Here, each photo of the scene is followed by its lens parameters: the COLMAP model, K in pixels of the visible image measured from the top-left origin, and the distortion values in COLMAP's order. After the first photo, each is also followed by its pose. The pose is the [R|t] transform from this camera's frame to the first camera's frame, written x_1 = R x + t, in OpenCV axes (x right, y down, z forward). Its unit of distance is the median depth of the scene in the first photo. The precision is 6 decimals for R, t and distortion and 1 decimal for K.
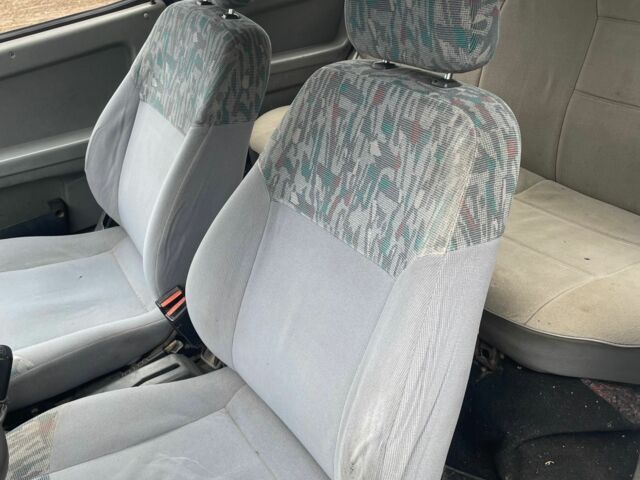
lens RADIAL K [[637.8, 0, 320.0], [0, 637.8, 240.0], [0, 0, 1]] dist [0.061495, -0.013260]
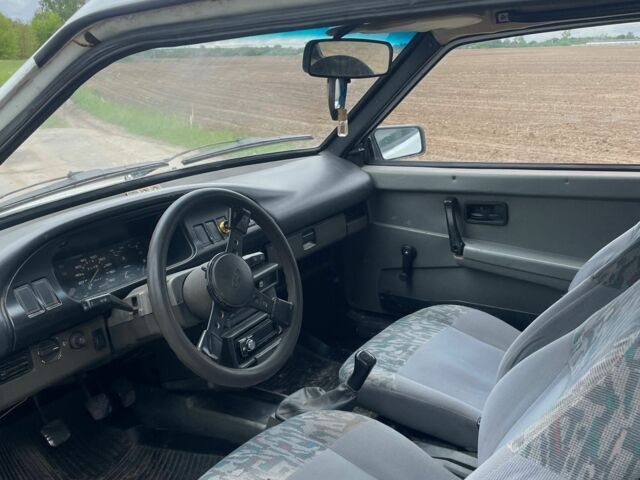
lens RADIAL K [[637.8, 0, 320.0], [0, 637.8, 240.0], [0, 0, 1]] dist [0.061495, -0.013260]
pose [[0.399433, 0.341828, -0.850651, 0.555198], [-0.498571, 0.859669, 0.111342, -0.148854], [0.769338, 0.379636, 0.513805, 0.136433]]
